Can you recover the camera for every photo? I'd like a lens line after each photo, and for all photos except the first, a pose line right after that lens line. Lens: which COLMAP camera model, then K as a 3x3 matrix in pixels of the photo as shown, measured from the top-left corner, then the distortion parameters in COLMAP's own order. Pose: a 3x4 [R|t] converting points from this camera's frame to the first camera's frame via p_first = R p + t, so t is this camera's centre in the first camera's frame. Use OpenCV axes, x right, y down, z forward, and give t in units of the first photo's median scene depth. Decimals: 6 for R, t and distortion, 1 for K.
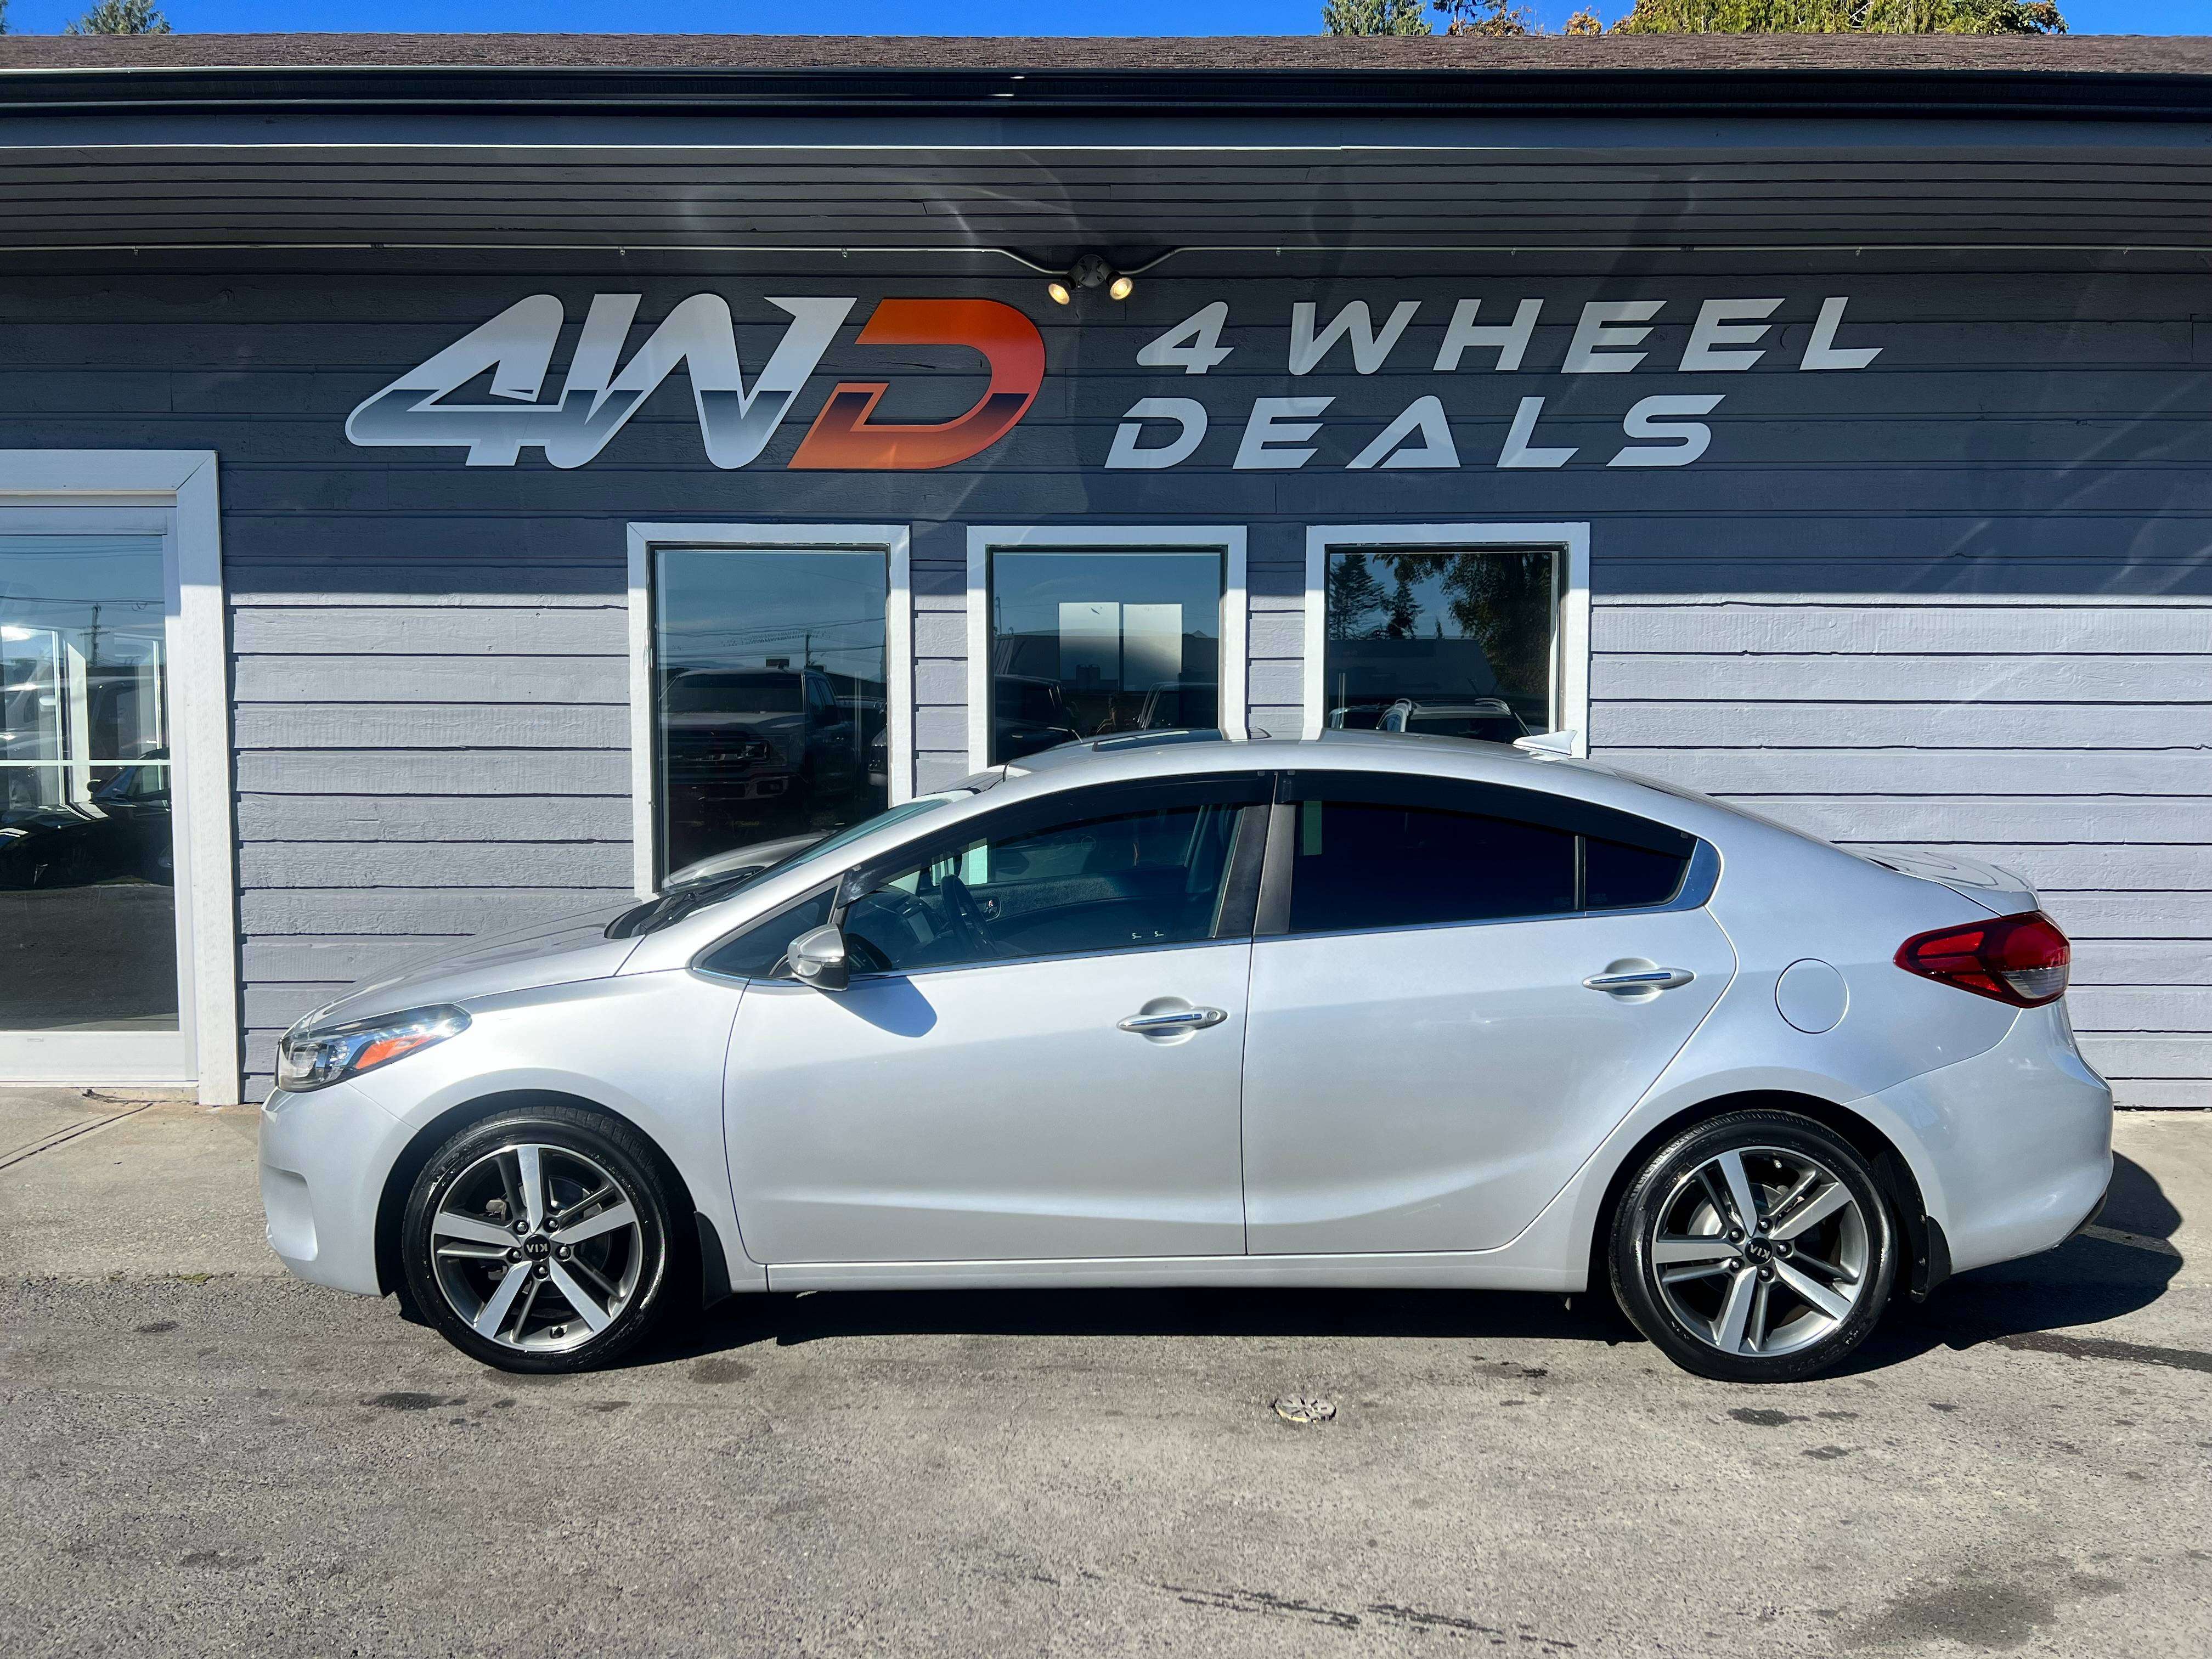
lens RADIAL K [[1679.4, 0, 1105.7], [0, 1679.4, 821.7], [0, 0, 1]] dist [0.046042, -0.050326]
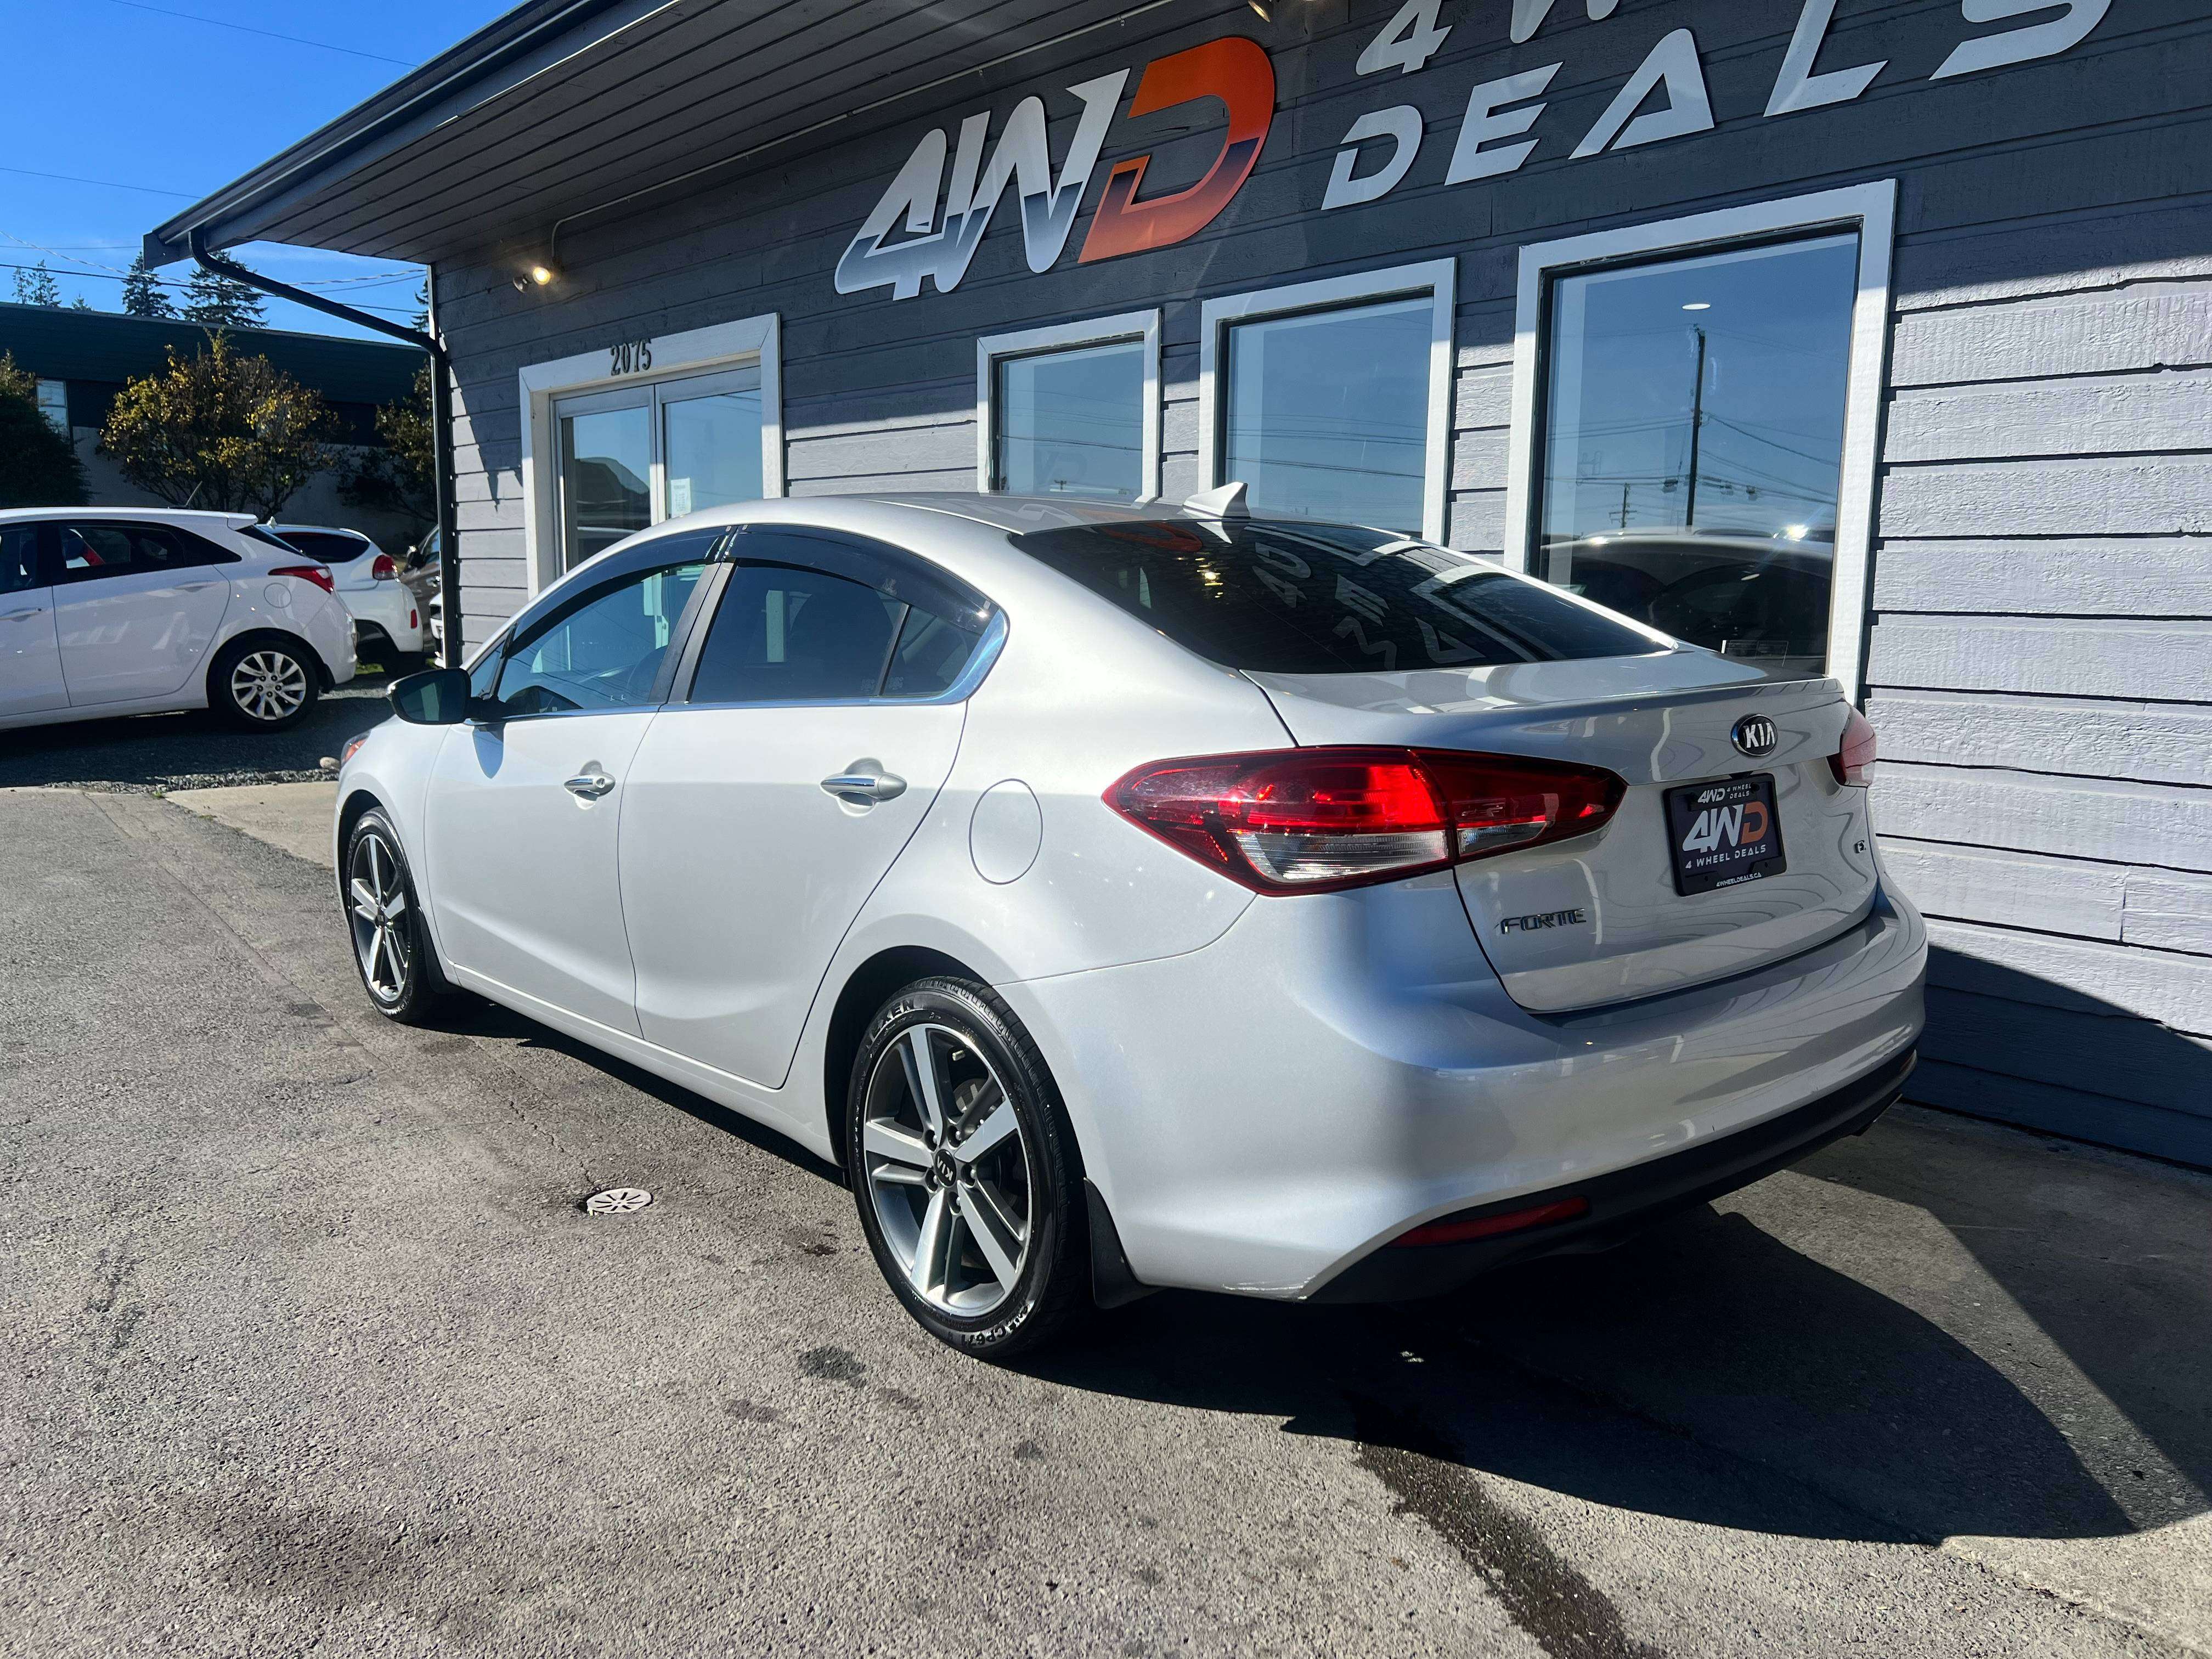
lens RADIAL K [[1679.4, 0, 1117.9], [0, 1679.4, 828.0], [0, 0, 1]] dist [0.046042, -0.050326]
pose [[0.668158, 0.111030, -0.735688, 0.588623], [-0.056585, 0.993522, 0.098550, 0.019063], [0.741864, -0.024218, 0.670113, 0.350402]]
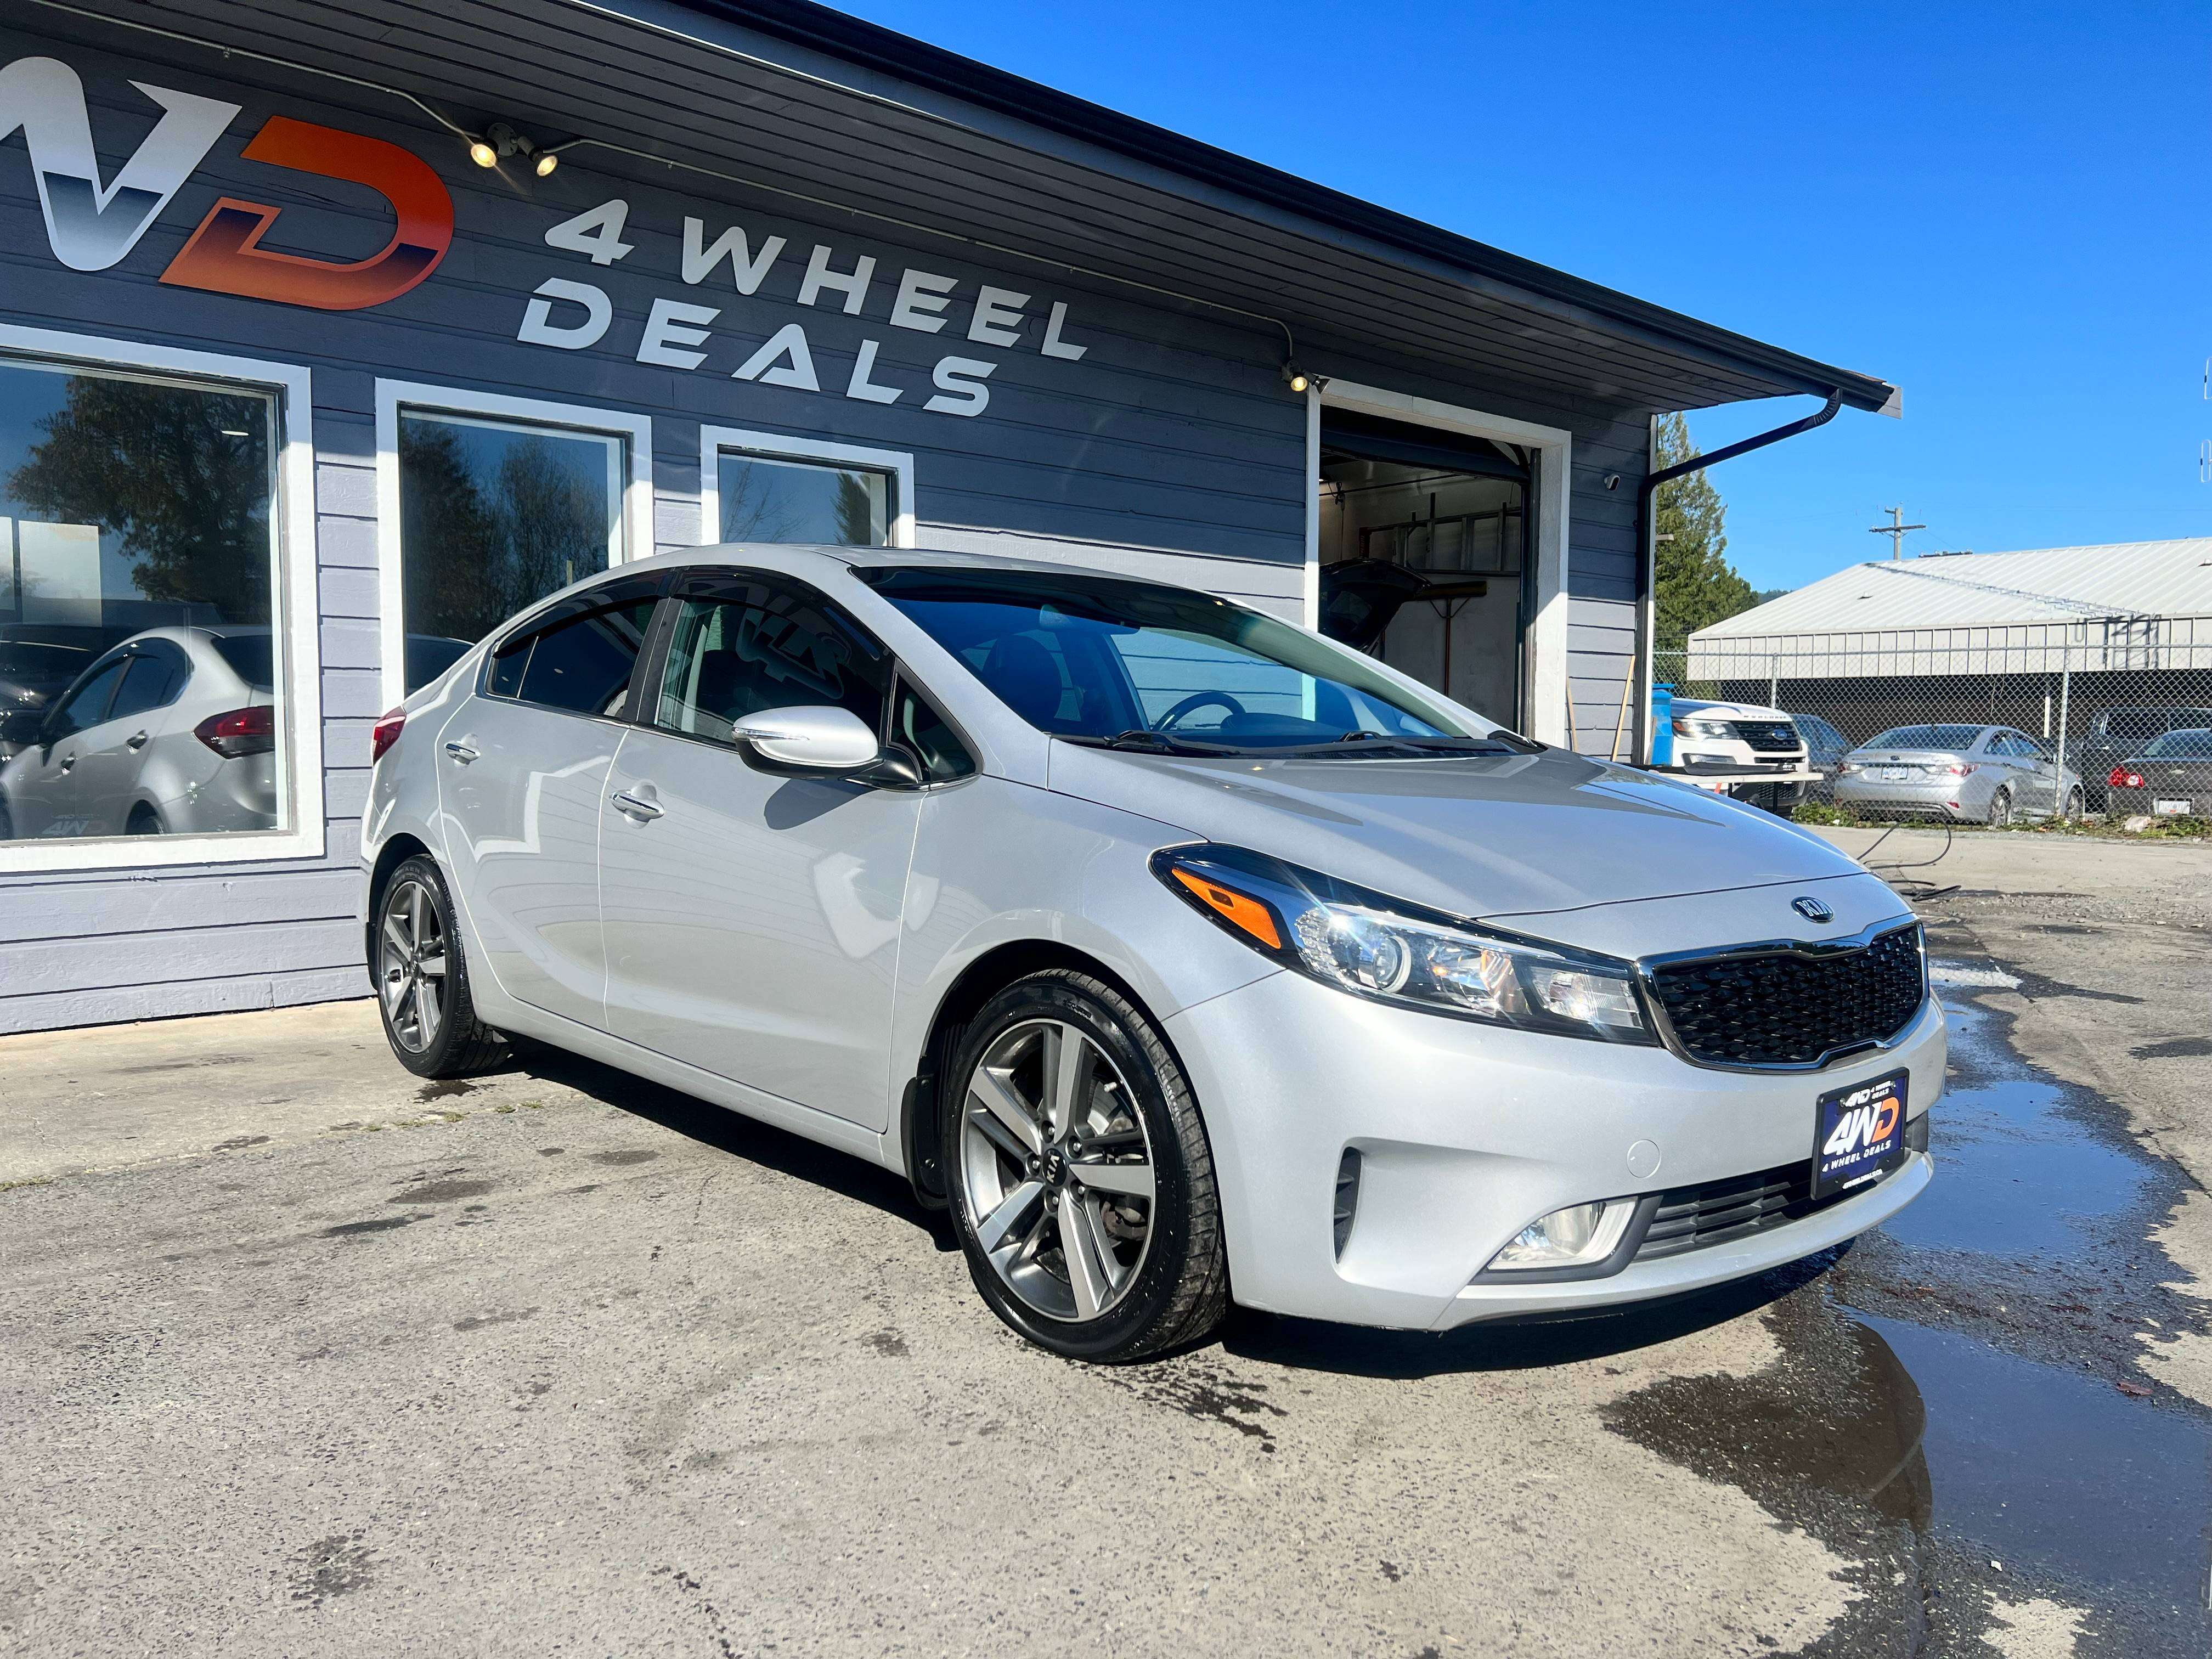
lens RADIAL K [[1679.4, 0, 1124.1], [0, 1679.4, 818.1], [0, 0, 1]] dist [0.046042, -0.050326]
pose [[0.724783, -0.034864, 0.688094, -0.440509], [0.036941, 0.999249, 0.011719, 0.074601], [-0.687986, 0.016926, 0.725527, 0.028750]]
